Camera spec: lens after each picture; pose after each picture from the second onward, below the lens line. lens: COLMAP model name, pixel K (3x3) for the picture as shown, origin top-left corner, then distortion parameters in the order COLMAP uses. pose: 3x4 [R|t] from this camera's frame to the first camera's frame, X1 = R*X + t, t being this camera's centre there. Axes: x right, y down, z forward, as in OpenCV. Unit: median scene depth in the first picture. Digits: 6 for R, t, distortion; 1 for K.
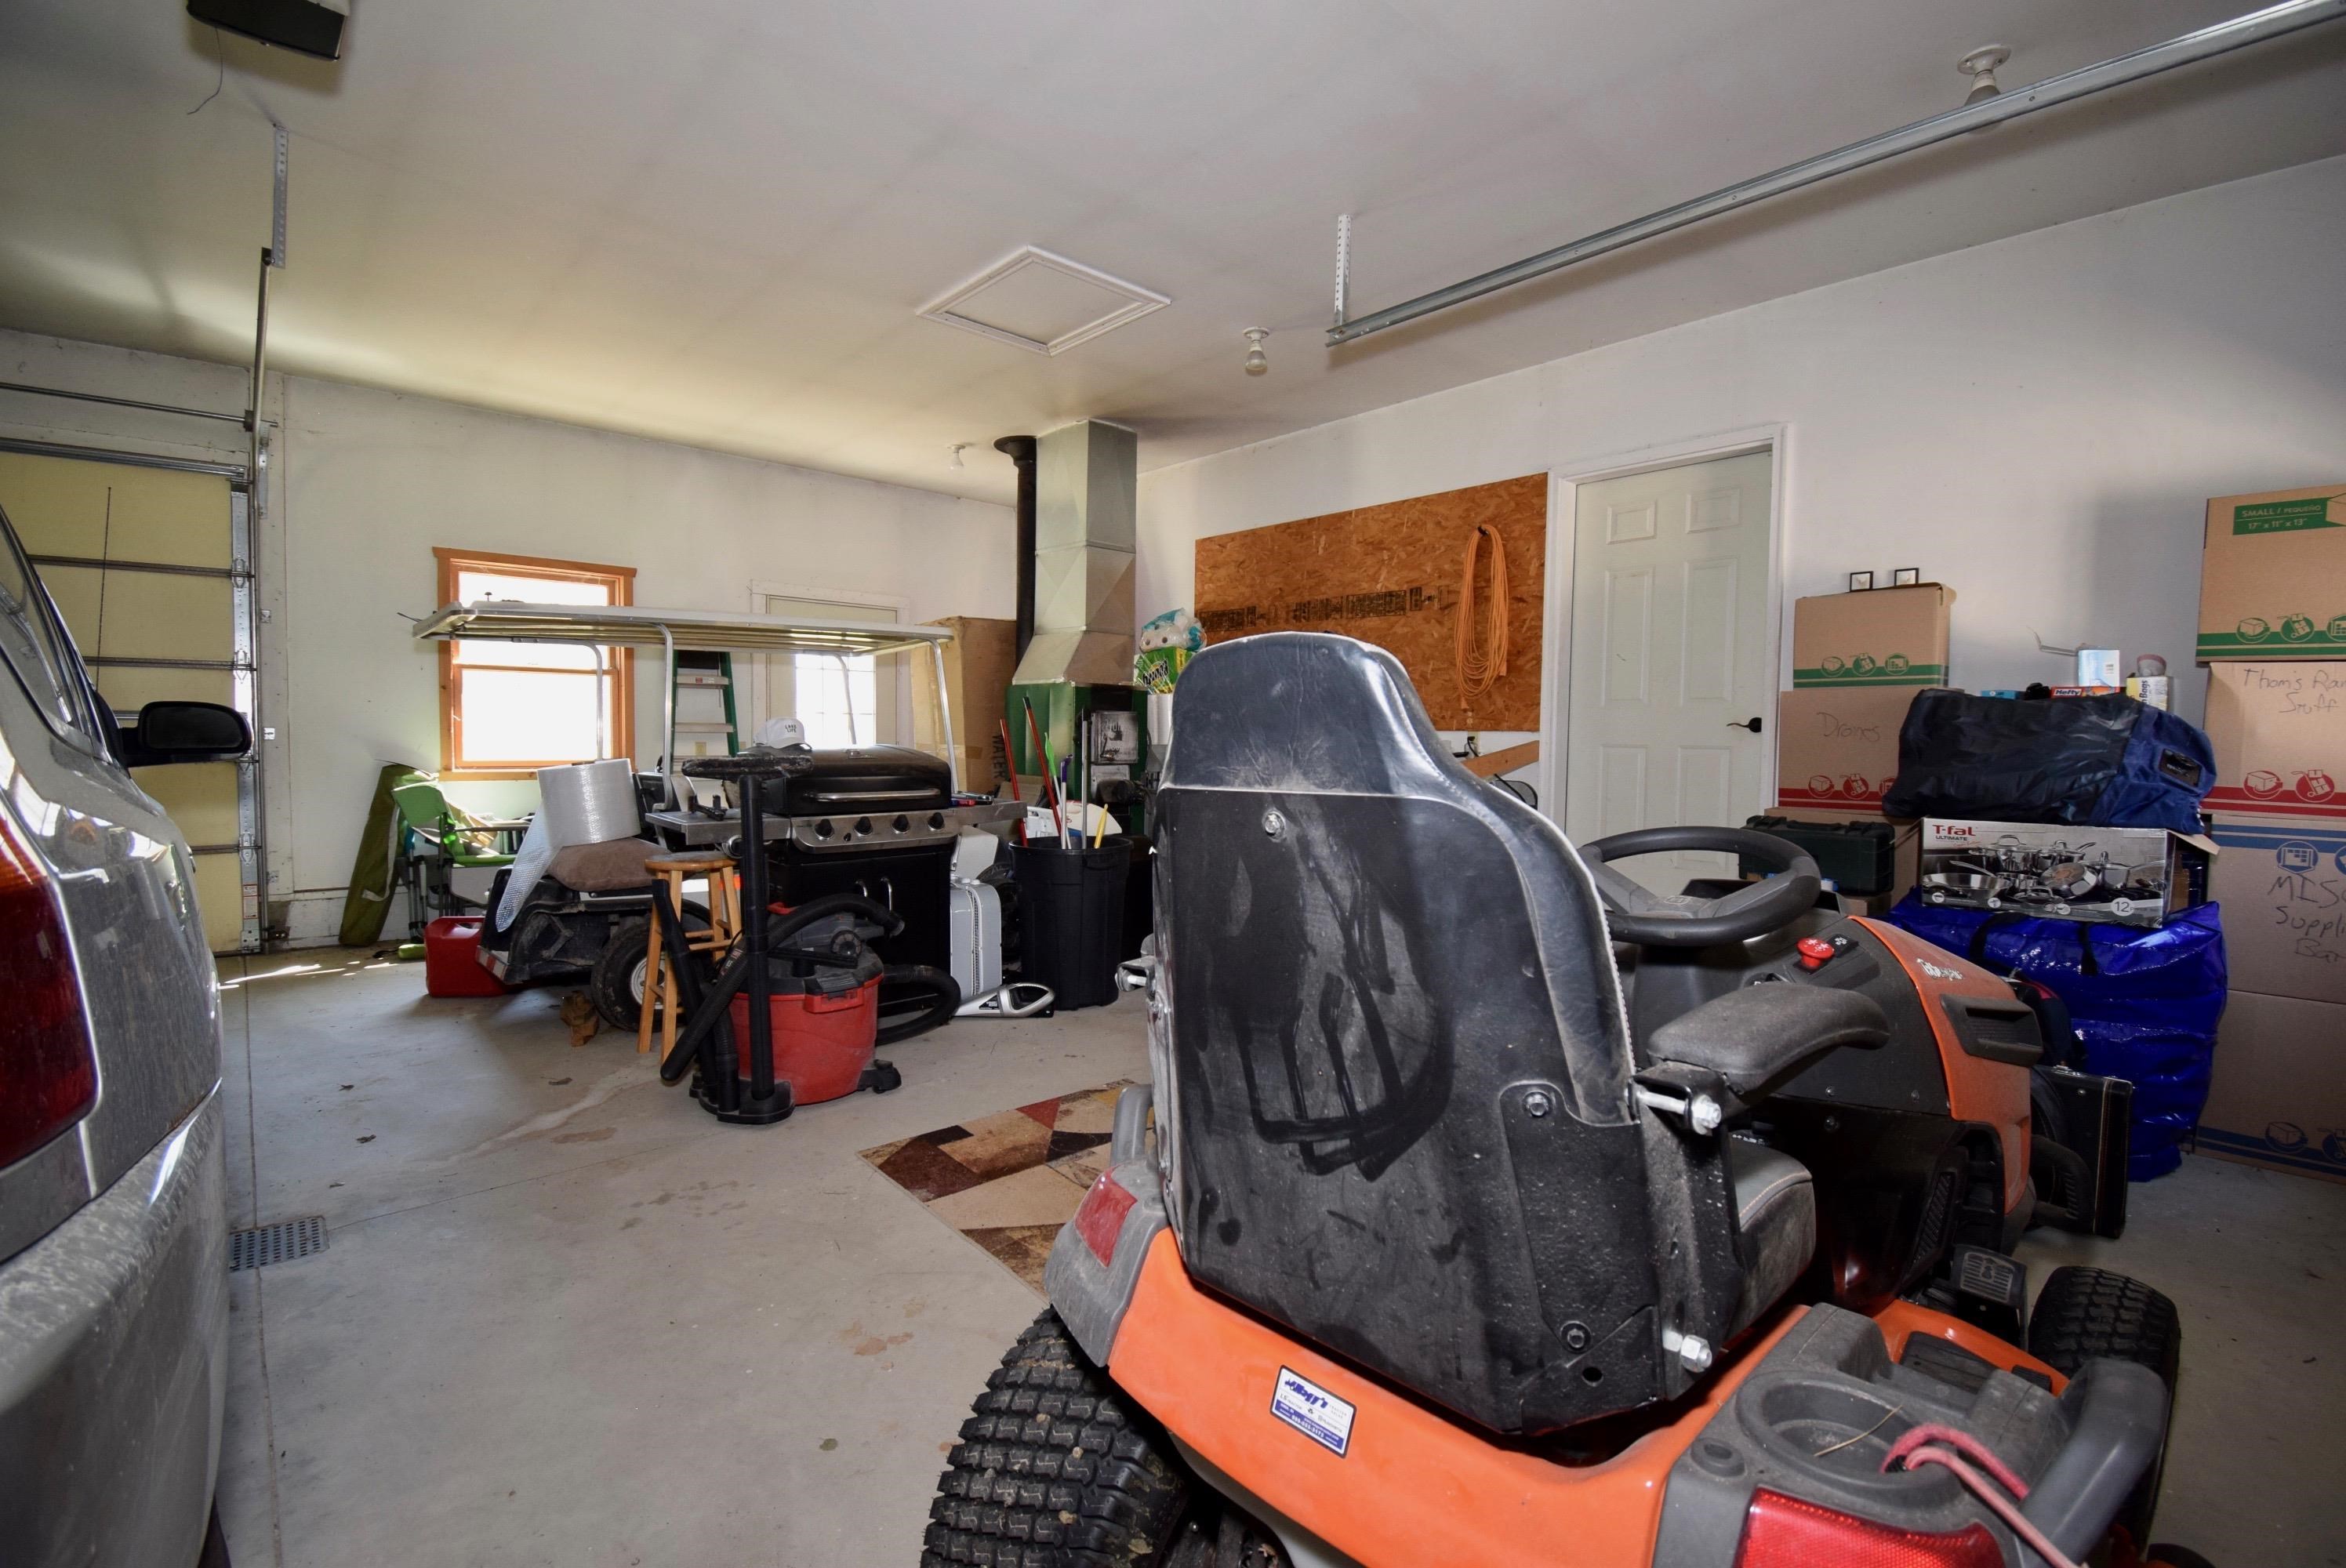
lens RADIAL K [[1046.3, 0, 1180.3], [0, 1046.3, 782.7], [0, 0, 1]] dist [0.002644, -0.017447]
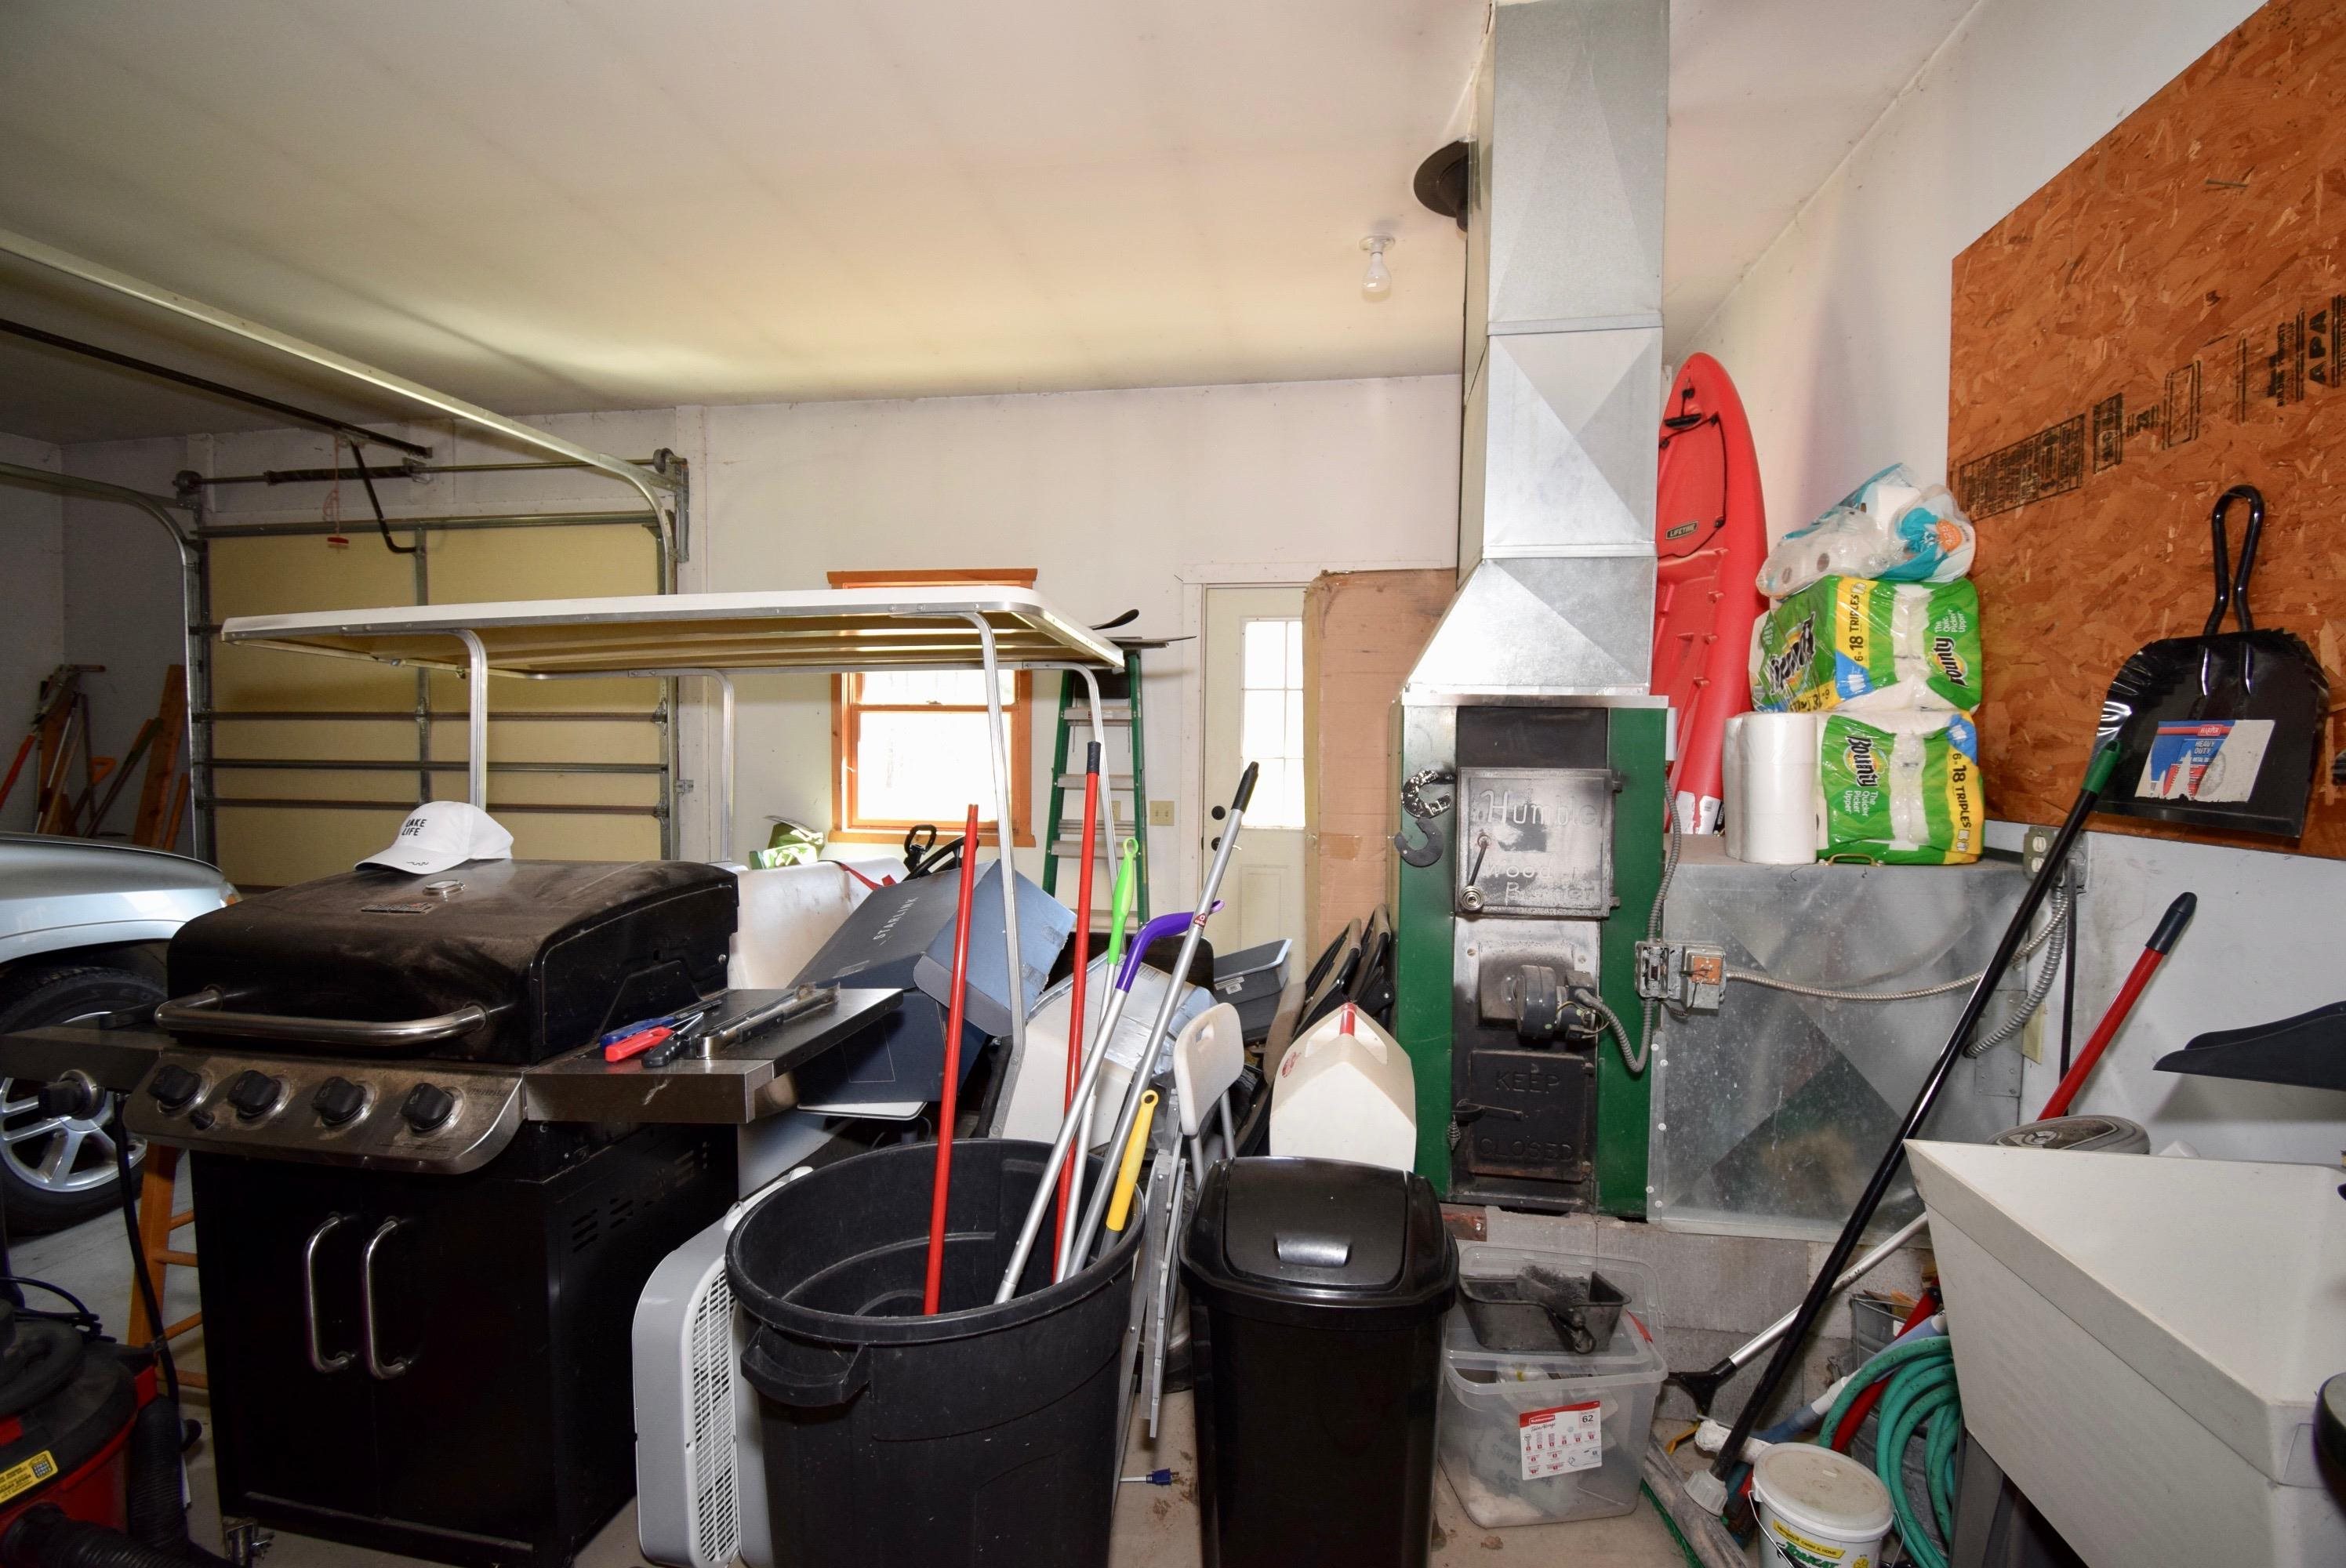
lens RADIAL K [[1046.3, 0, 1180.3], [0, 1046.3, 782.7], [0, 0, 1]] dist [0.002644, -0.017447]
pose [[0.616802, 0.019975, -0.786865, 0.139240], [-0.038083, 0.999265, -0.004486, -0.054019], [0.786196, 0.032733, 0.617109, 0.646169]]
